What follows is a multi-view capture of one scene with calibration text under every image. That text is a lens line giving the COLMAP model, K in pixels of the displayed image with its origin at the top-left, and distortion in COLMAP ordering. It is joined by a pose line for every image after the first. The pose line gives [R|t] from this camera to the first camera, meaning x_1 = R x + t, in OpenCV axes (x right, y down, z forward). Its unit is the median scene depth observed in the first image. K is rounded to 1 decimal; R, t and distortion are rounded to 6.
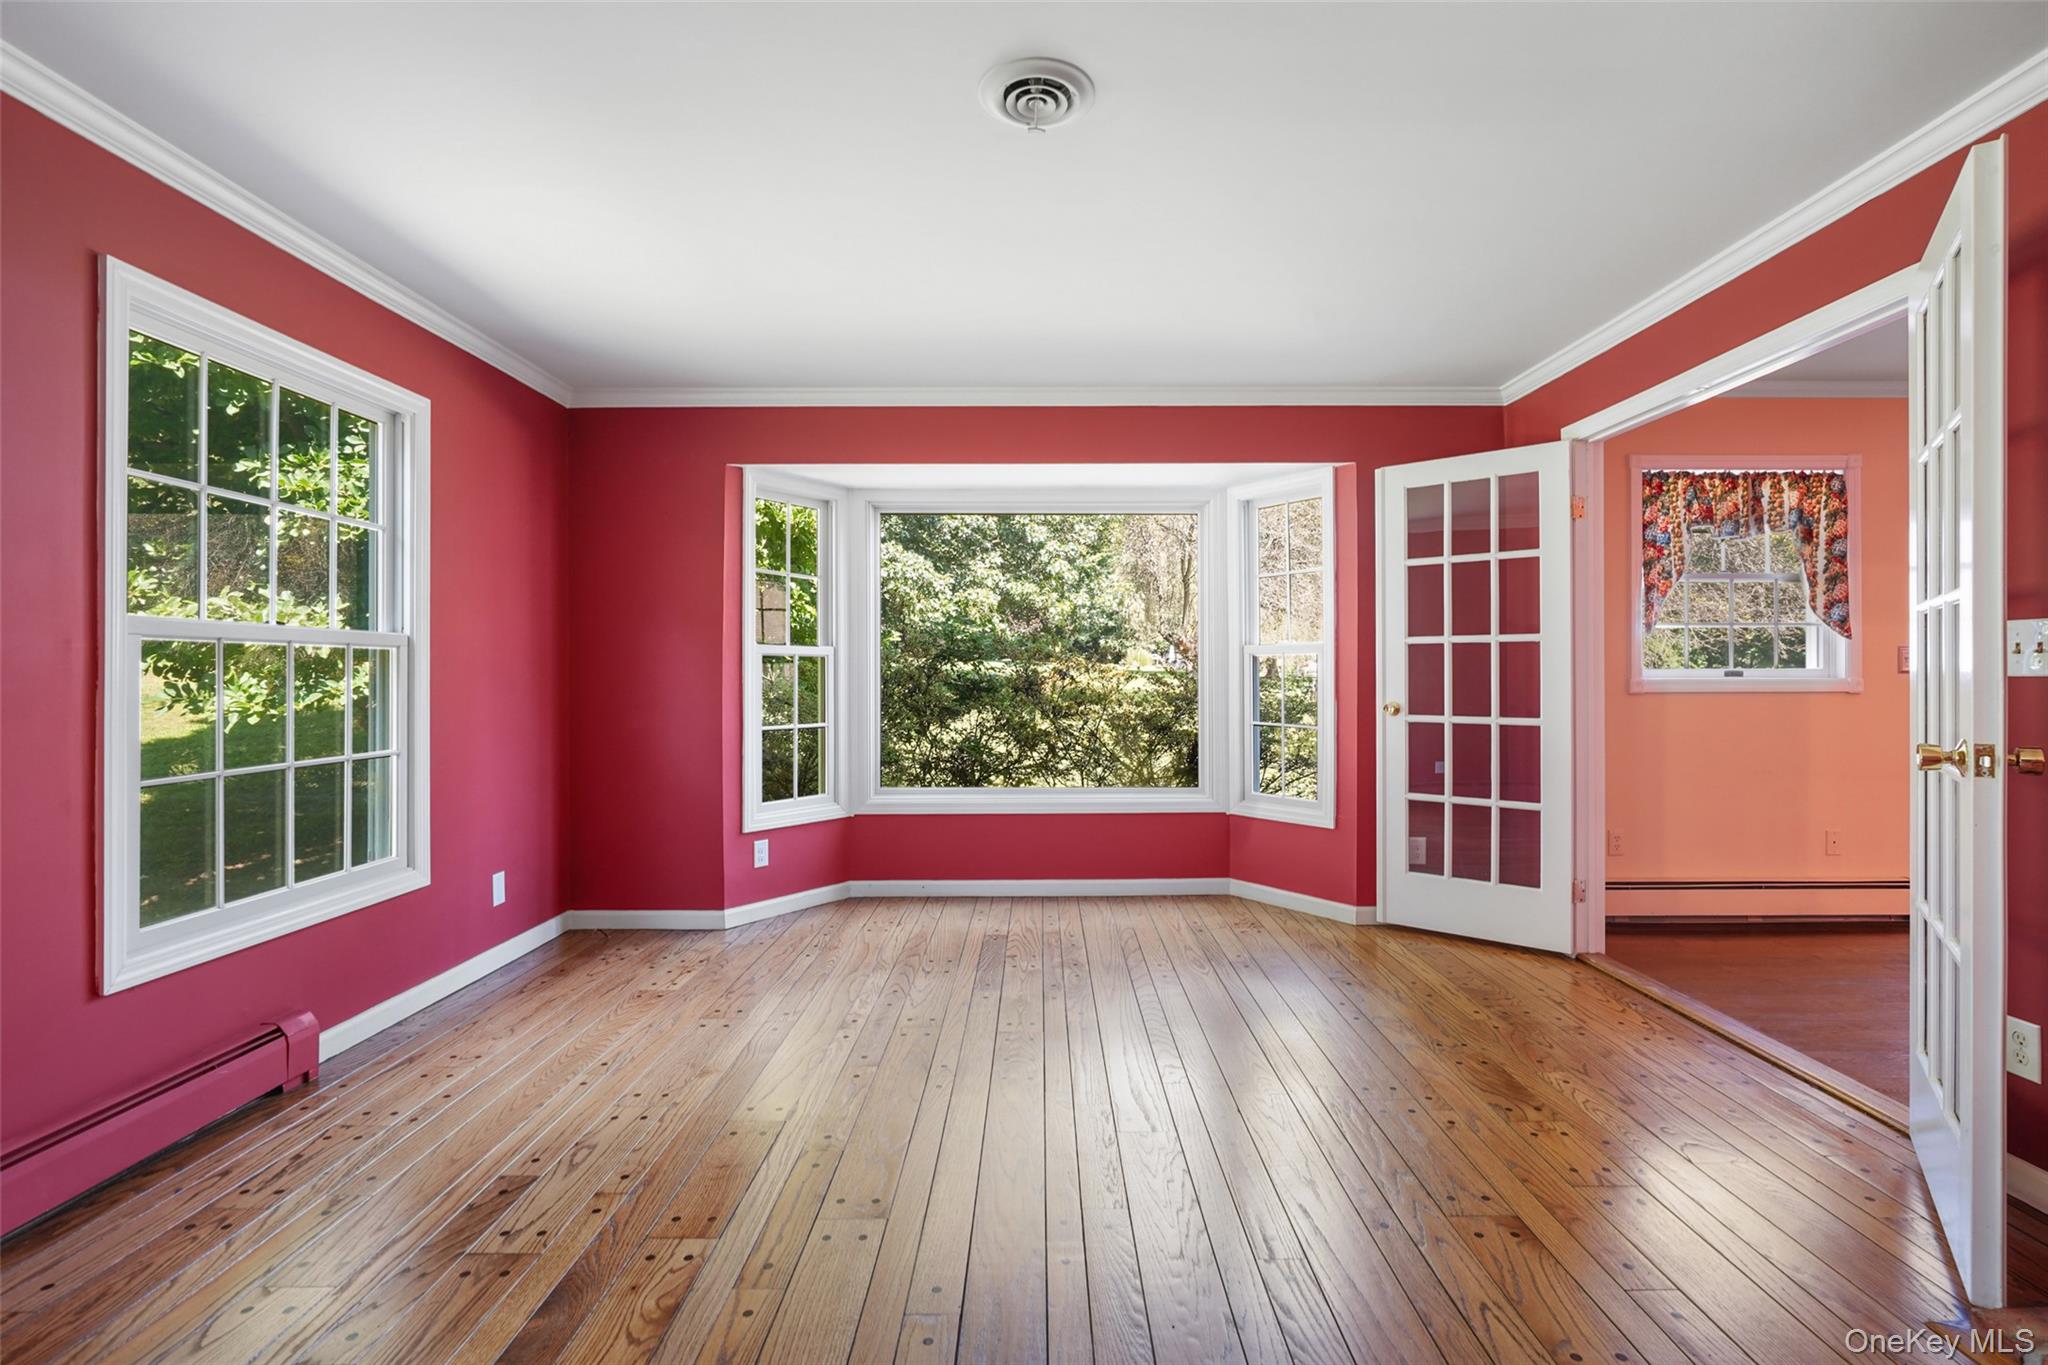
lens RADIAL K [[943.0, 0, 1048.6], [0, 943.0, 678.5], [0, 0, 1]] dist [-0.009986, 0.004622]
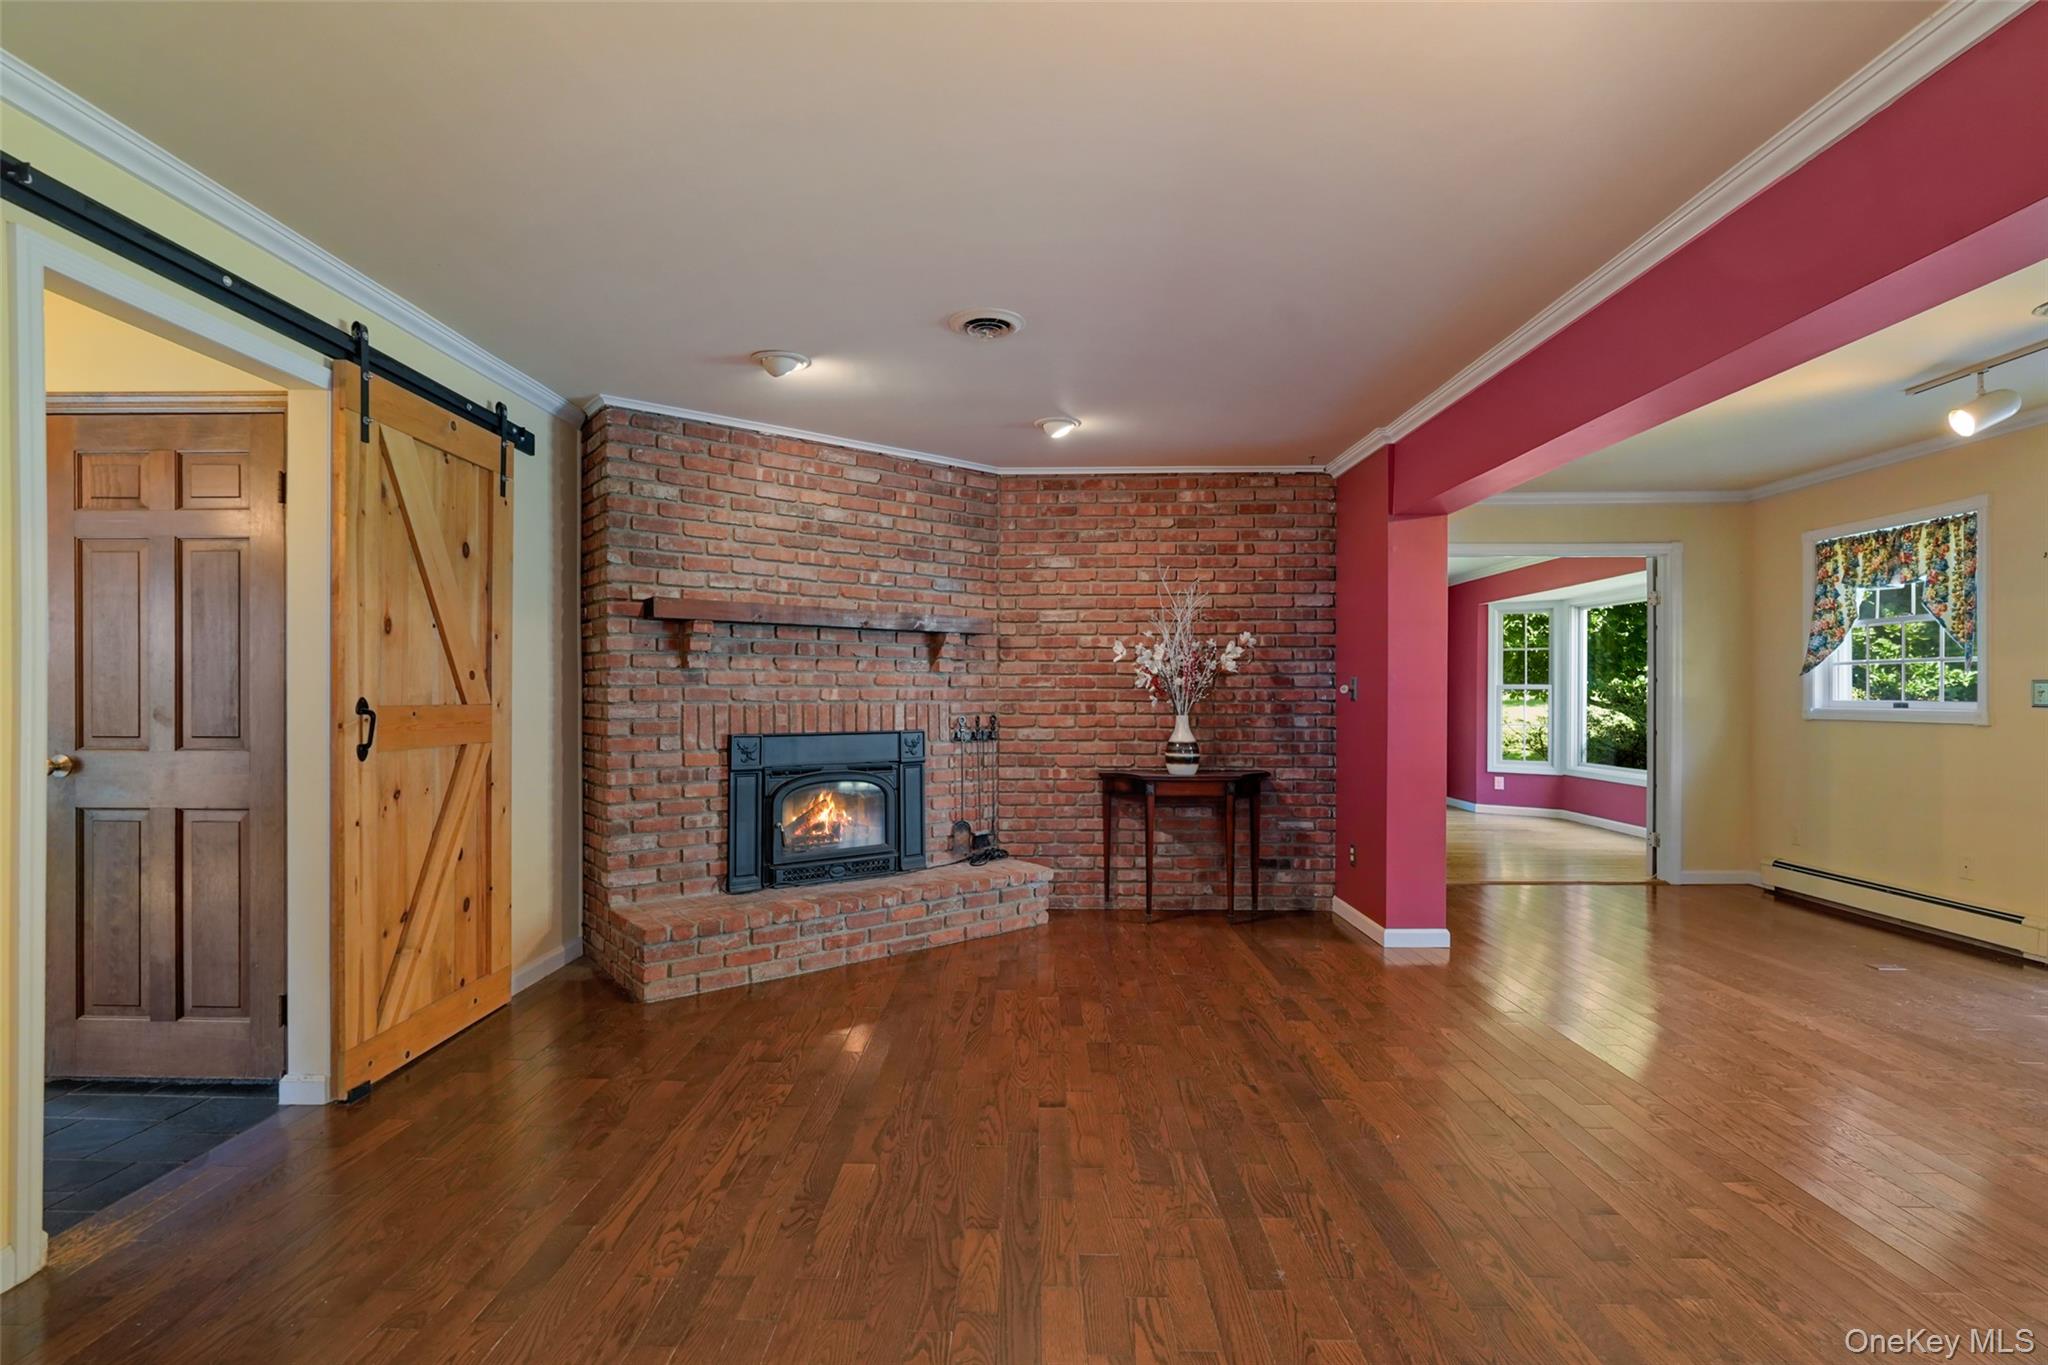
lens RADIAL K [[943.0, 0, 1005.8], [0, 943.0, 699.5], [0, 0, 1]] dist [-0.009986, 0.004622]
pose [[-0.047455, 0.006400, -0.998853, 1.953434], [-0.001845, 0.999977, 0.006495, -0.017490], [0.998872, 0.002151, -0.047442, -0.020428]]
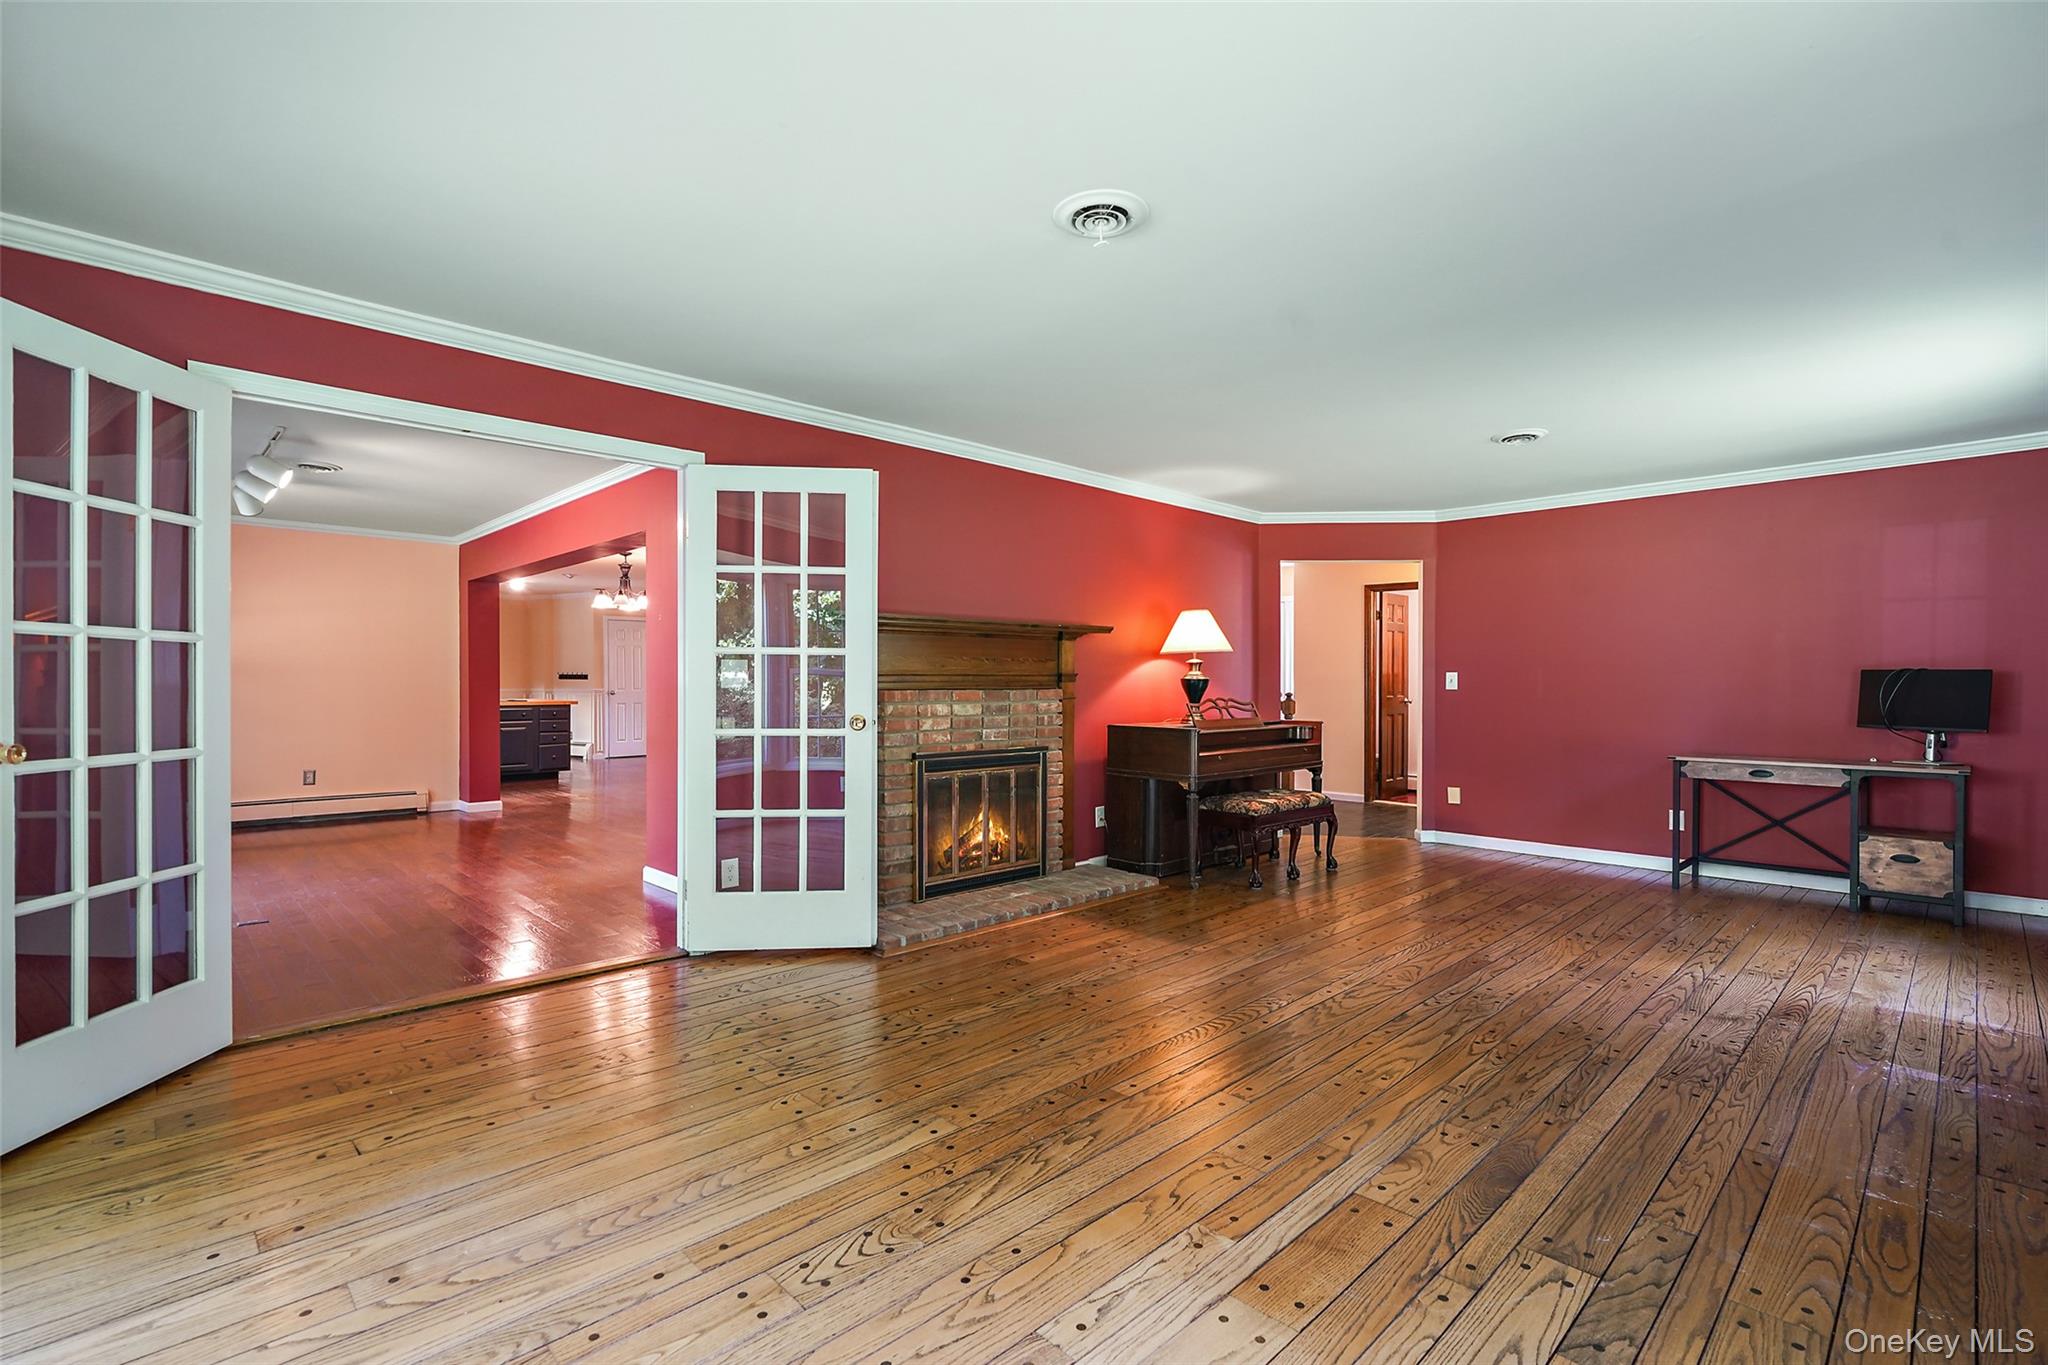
lens RADIAL K [[943.0, 0, 1014.6], [0, 943.0, 693.9], [0, 0, 1]] dist [-0.009986, 0.004622]
pose [[-0.685628, -0.007102, 0.727917, -0.406285], [0.000617, 0.999946, 0.010337, -0.005598], [-0.727952, 0.007536, -0.685587, 0.943375]]
